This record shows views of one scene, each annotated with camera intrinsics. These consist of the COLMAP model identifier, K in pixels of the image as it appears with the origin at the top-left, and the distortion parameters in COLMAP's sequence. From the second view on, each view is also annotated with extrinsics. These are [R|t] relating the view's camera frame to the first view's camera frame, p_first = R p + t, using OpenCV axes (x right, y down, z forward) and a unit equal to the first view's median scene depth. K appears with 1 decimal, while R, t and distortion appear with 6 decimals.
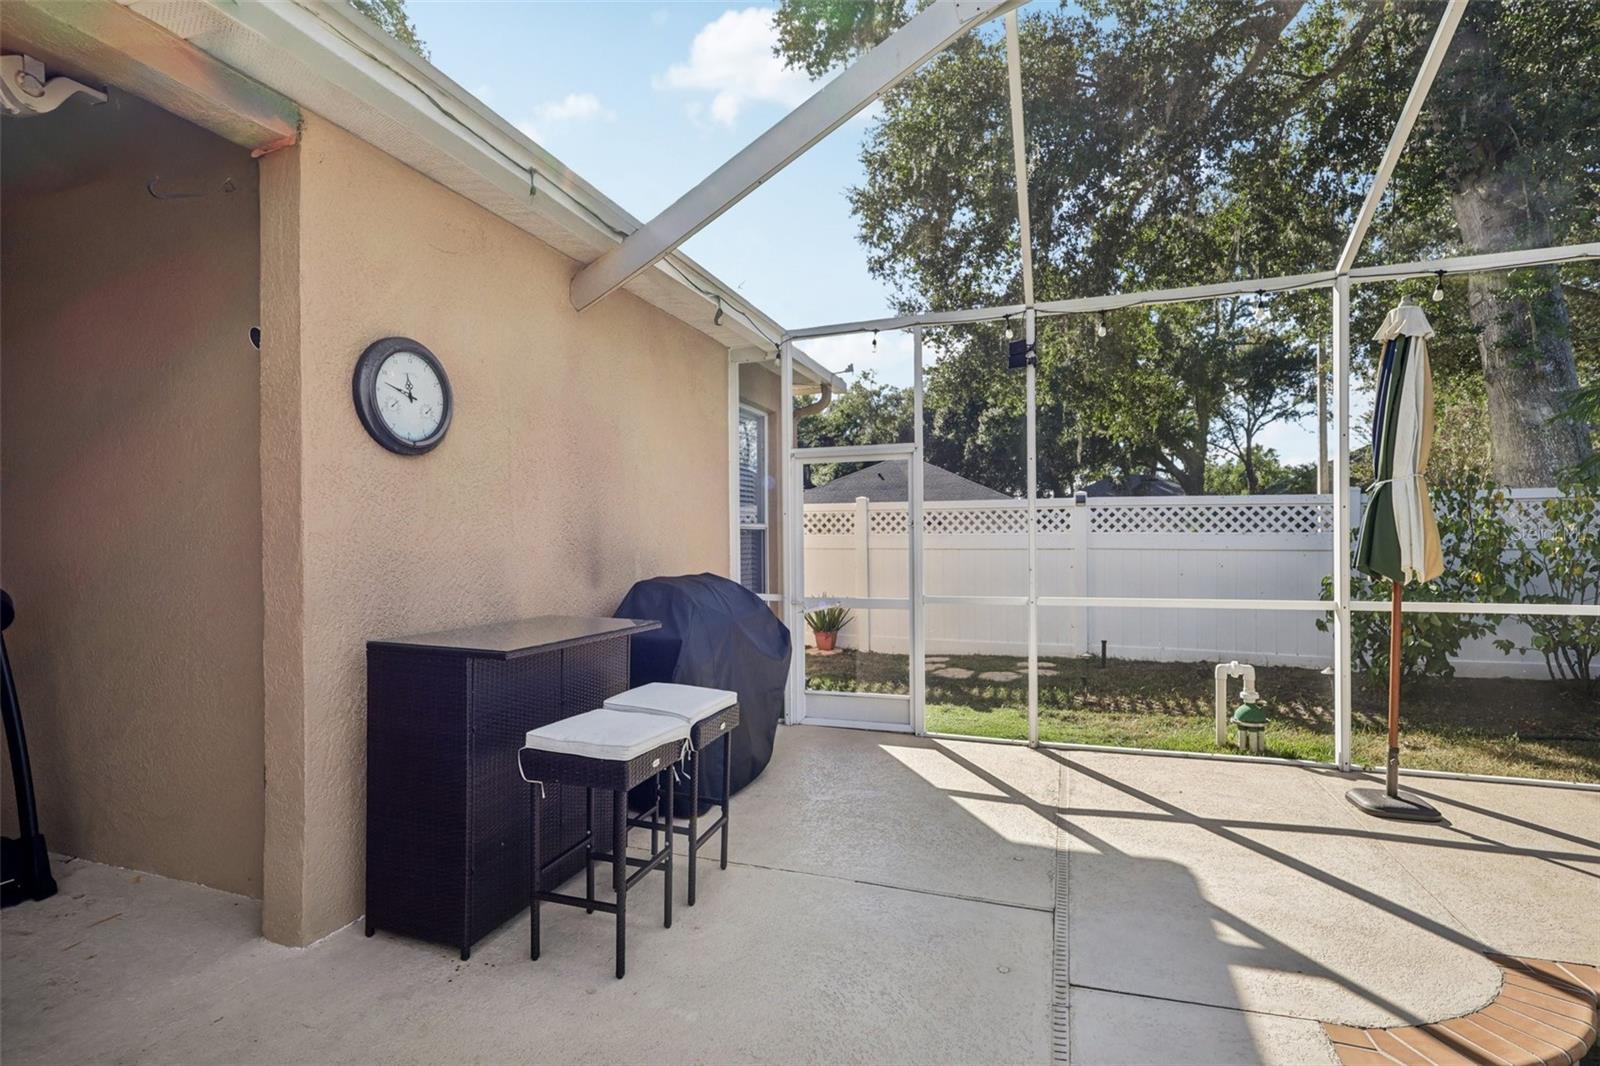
lens RADIAL K [[764.3, 0, 797.4], [0, 764.3, 546.9], [0, 0, 1]] dist [-0.001246, -0.000476]
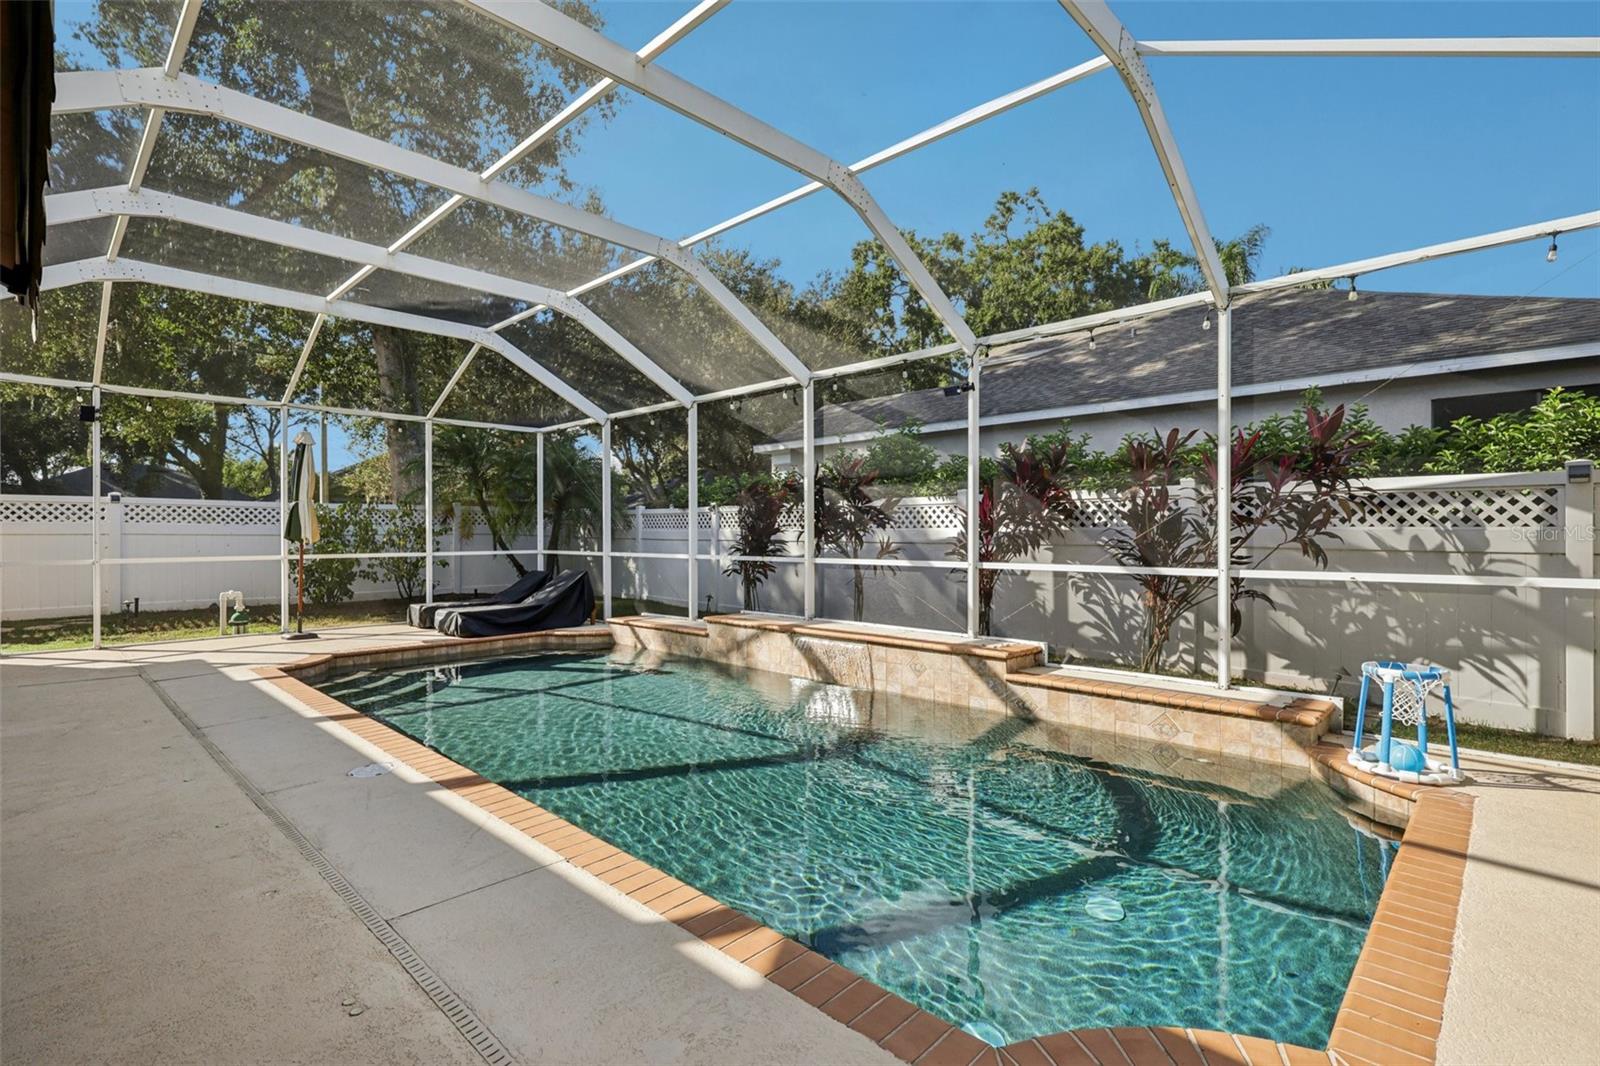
lens RADIAL K [[744.1, 0, 801.4], [0, 744.1, 528.0], [0, 0, 1]] dist [-0.003794, 0.000086]
pose [[0.408755, 0.011812, 0.912568, -0.368798], [0.007812, 0.999834, -0.016440, 0.024604], [-0.912611, 0.013849, 0.408595, -0.724926]]
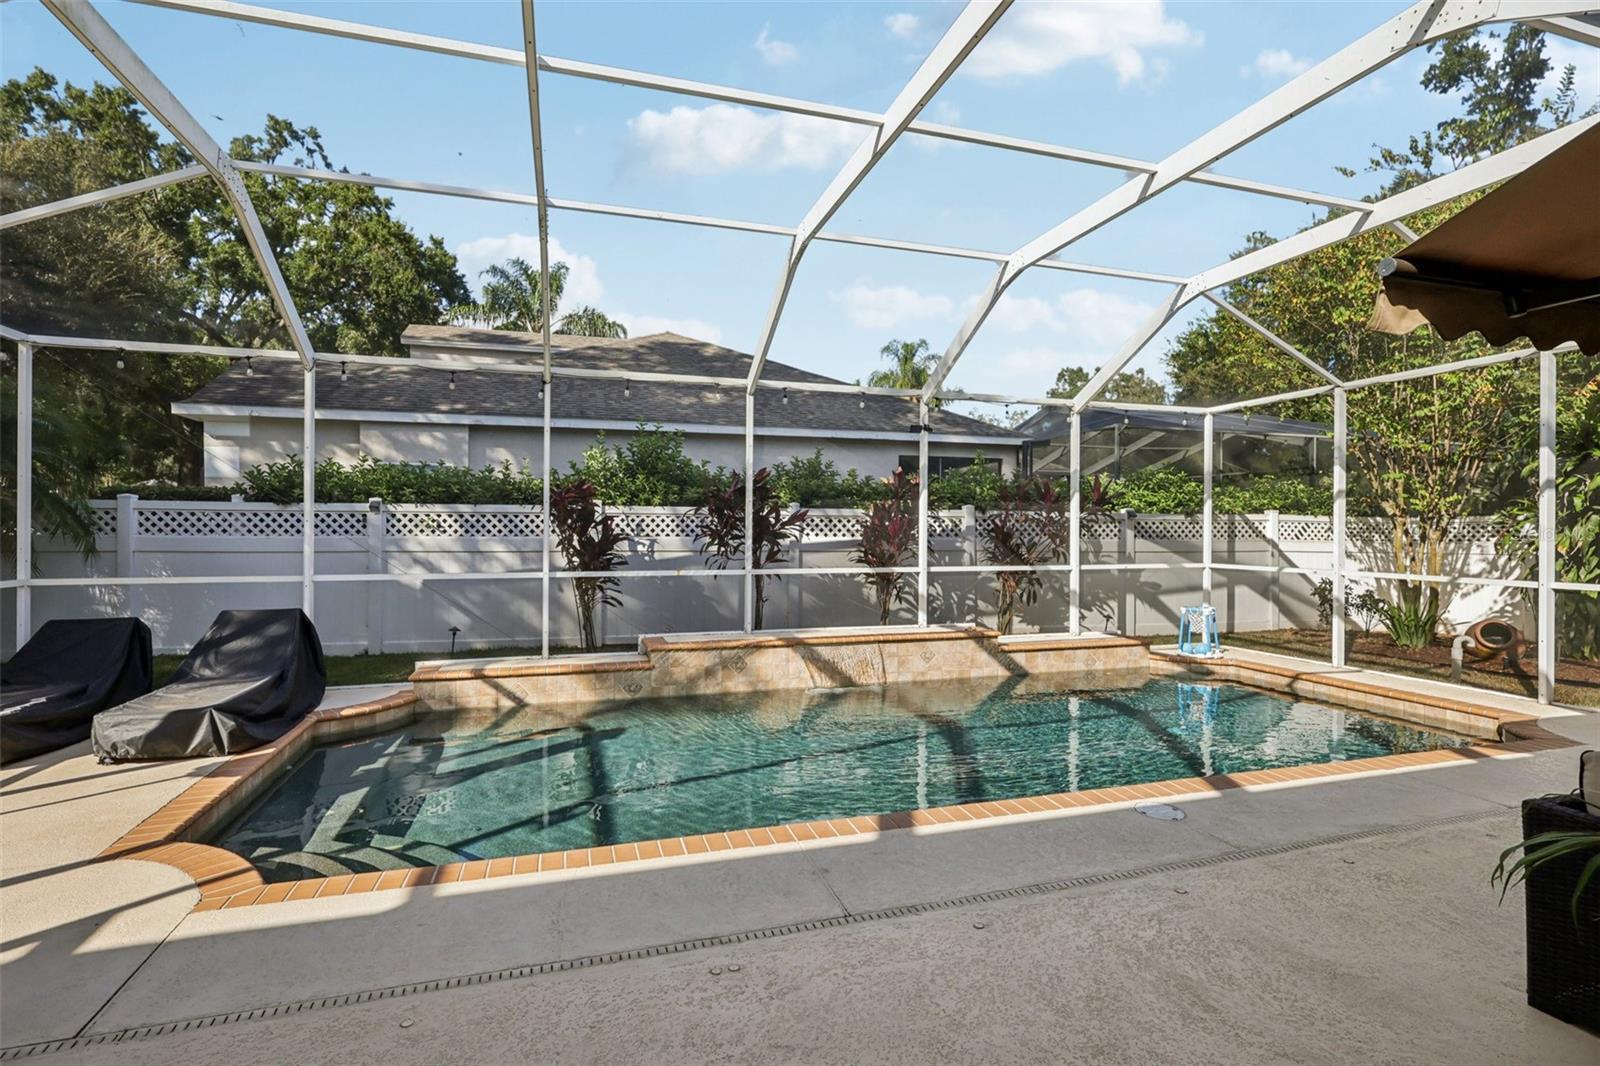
lens RADIAL K [[753.5, 0, 798.4], [0, 753.5, 528.4], [0, 0, 1]] dist [-0.003166, -0.000126]
pose [[-0.593630, 0.008975, 0.804688, -0.270566], [0.009072, 0.999949, -0.004461, -0.001615], [-0.804687, 0.004652, -0.593681, 0.268516]]
